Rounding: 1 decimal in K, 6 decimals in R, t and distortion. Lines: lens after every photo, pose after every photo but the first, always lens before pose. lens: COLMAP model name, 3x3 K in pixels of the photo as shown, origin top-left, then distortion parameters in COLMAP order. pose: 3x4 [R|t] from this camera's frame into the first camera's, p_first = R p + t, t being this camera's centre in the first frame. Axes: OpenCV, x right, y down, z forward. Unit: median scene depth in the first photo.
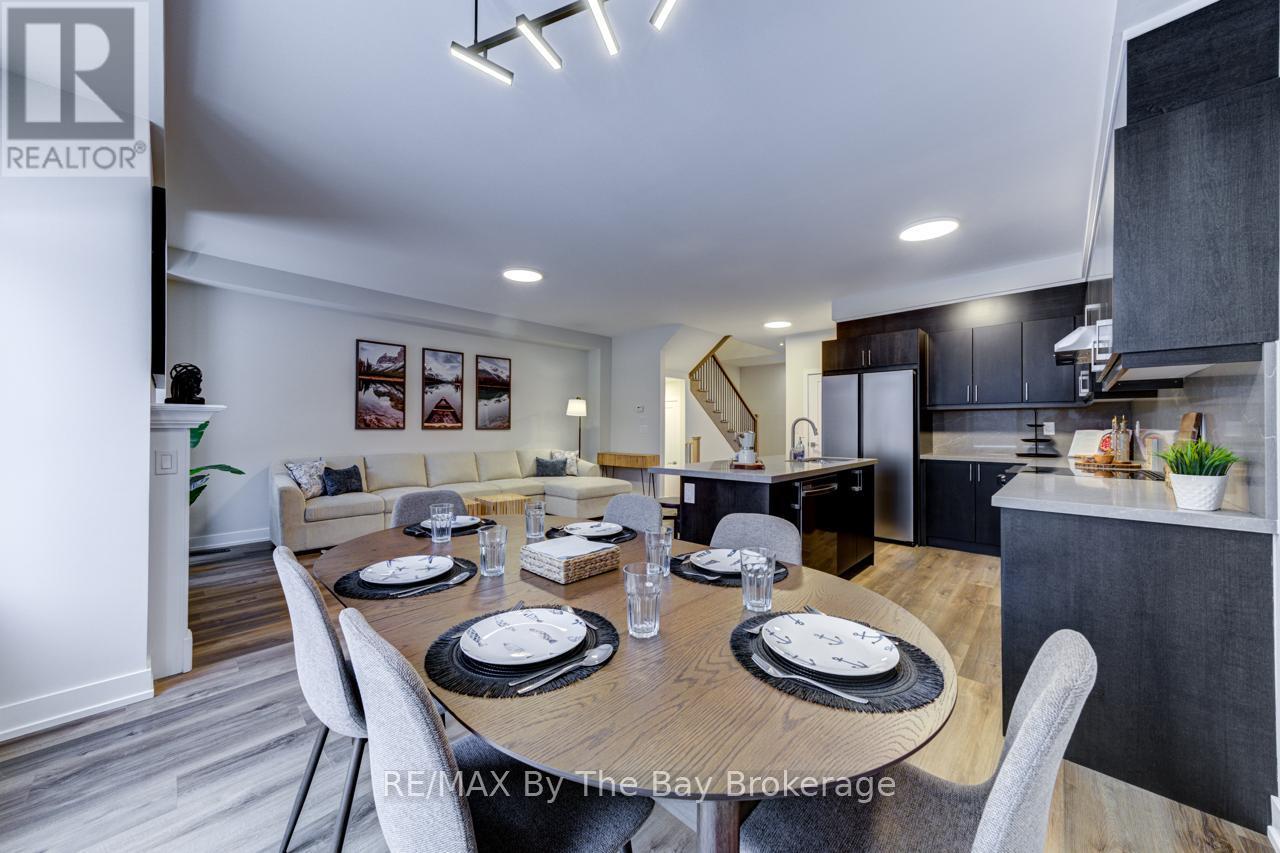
lens RADIAL K [[442.7, 0, 639.4], [0, 442.7, 426.4], [0, 0, 1]] dist [0.002145, 0.000900]
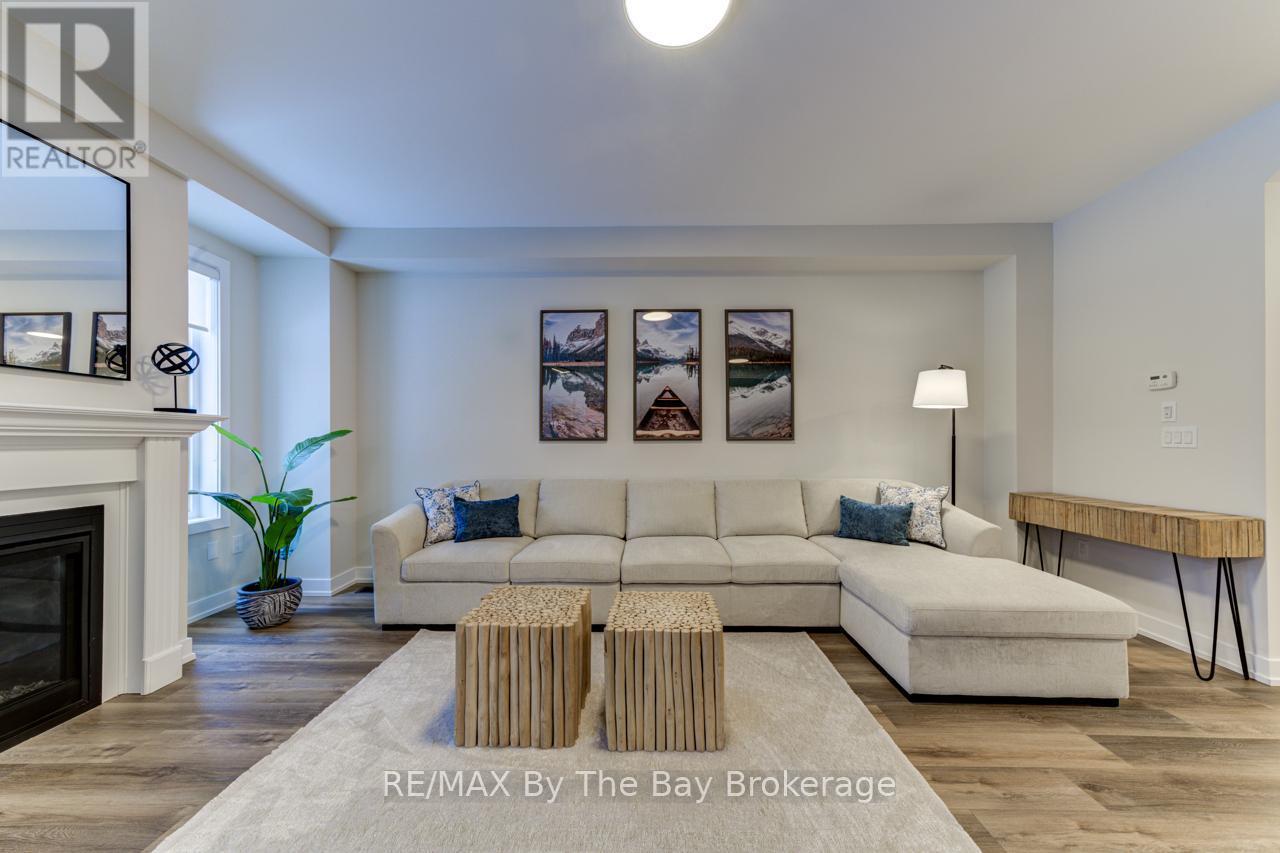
lens RADIAL K [[442.7, 0, 644.9], [0, 442.7, 439.6], [0, 0, 1]] dist [0.002145, 0.000900]
pose [[0.676651, -0.012787, -0.736192, -0.021133], [0.009197, 0.999918, -0.008914, 0.010697], [0.736246, -0.000739, 0.676714, 0.563774]]
